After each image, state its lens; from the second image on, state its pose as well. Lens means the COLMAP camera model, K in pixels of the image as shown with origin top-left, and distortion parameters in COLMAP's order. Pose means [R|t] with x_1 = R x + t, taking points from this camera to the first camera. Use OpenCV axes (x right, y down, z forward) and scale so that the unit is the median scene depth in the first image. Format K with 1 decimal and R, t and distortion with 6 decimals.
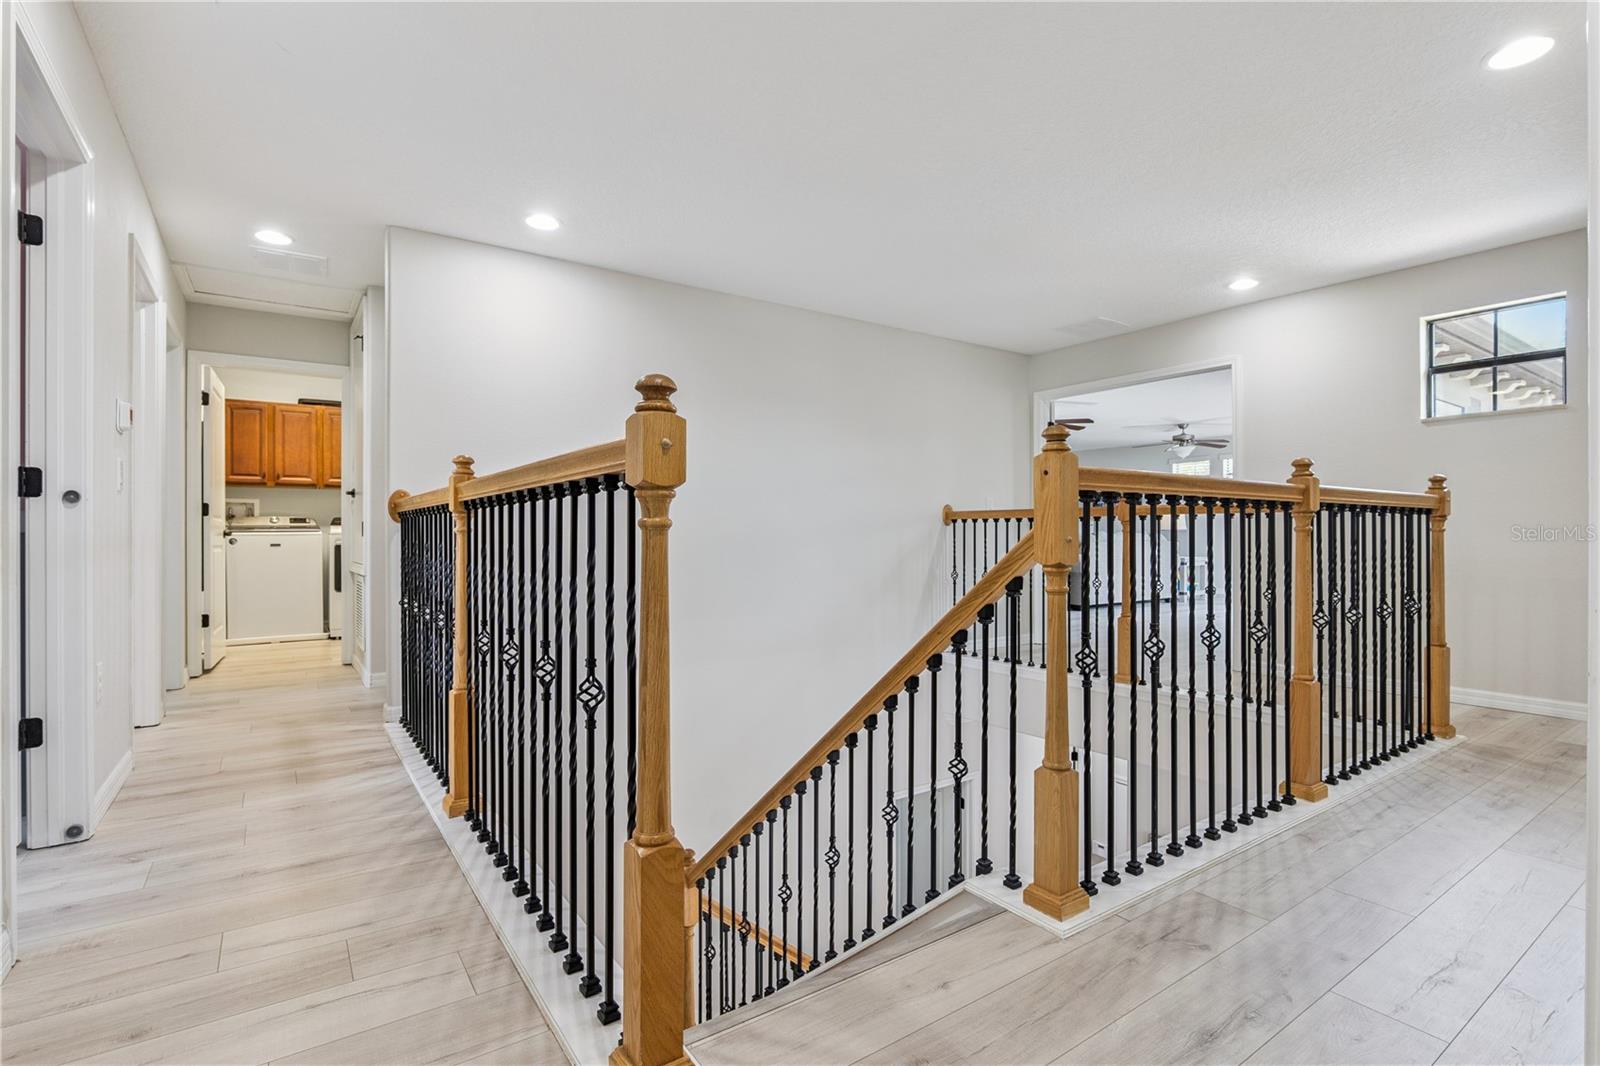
lens RADIAL K [[759.2, 0, 797.4], [0, 759.2, 536.7], [0, 0, 1]] dist [-0.016116, 0.008286]
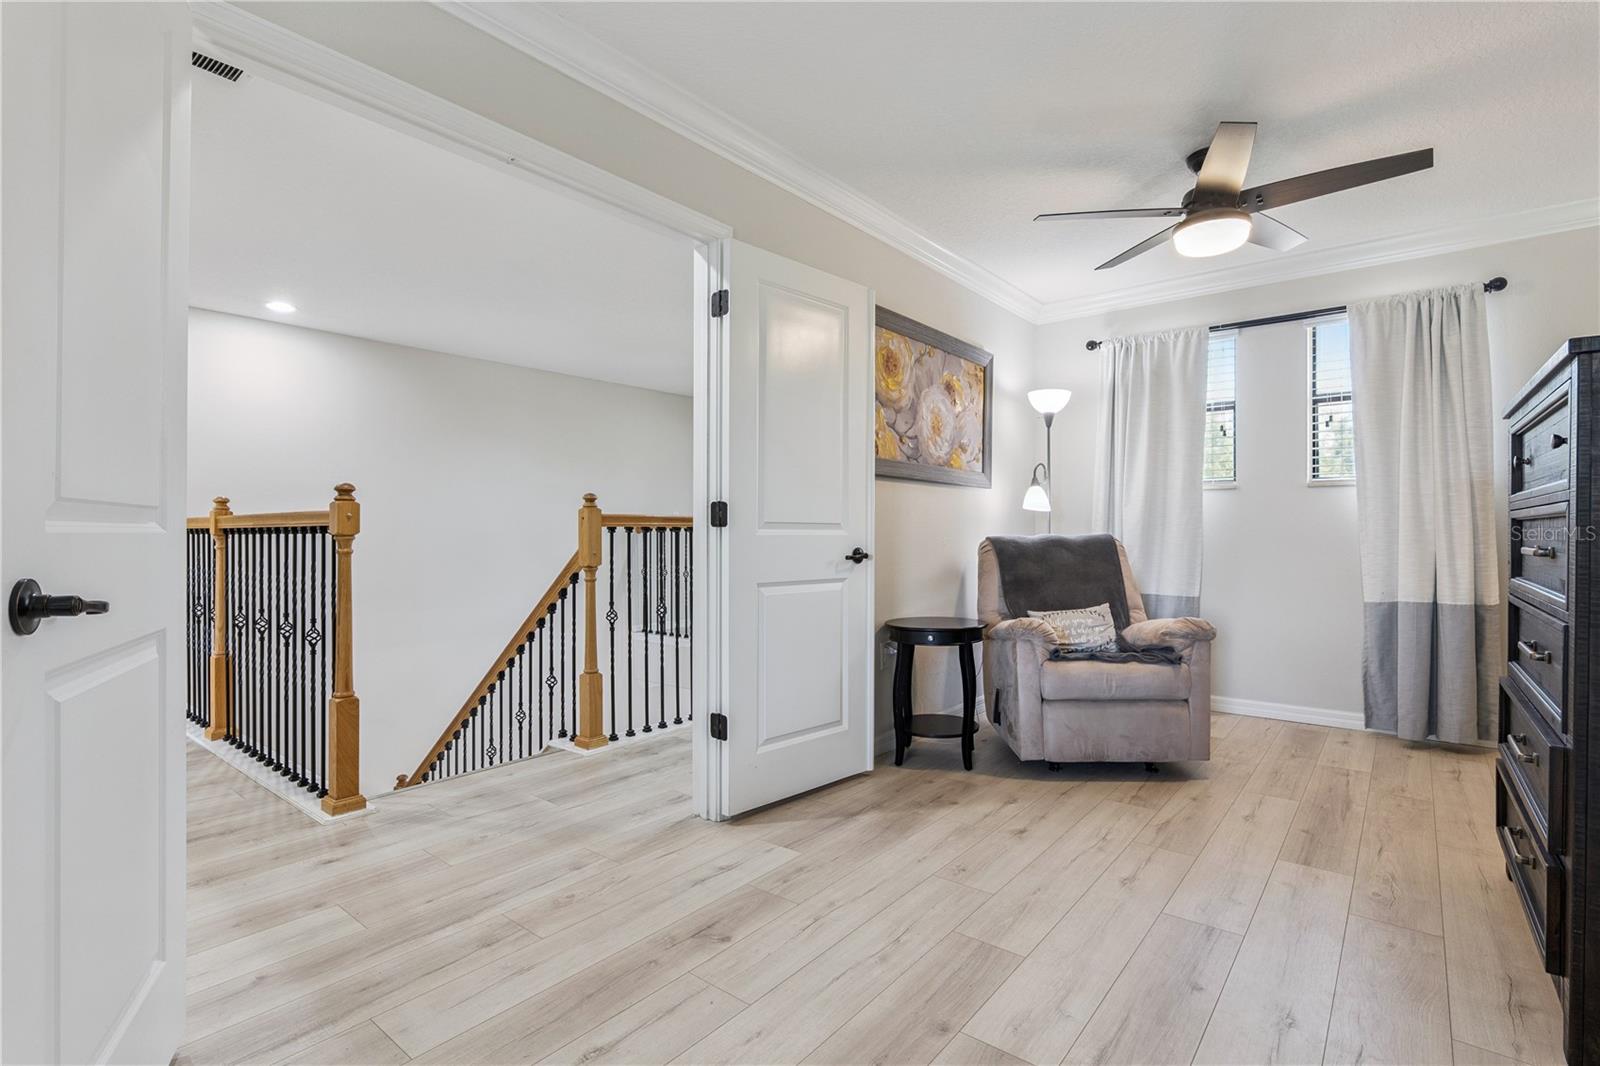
lens RADIAL K [[759.2, 0, 796.8], [0, 759.2, 533.8], [0, 0, 1]] dist [-0.016116, 0.008286]
pose [[0.960986, -0.001669, 0.276593, 0.322990], [0.001580, 0.999999, 0.000546, -0.047381], [-0.276594, -0.000088, 0.960987, -1.012471]]
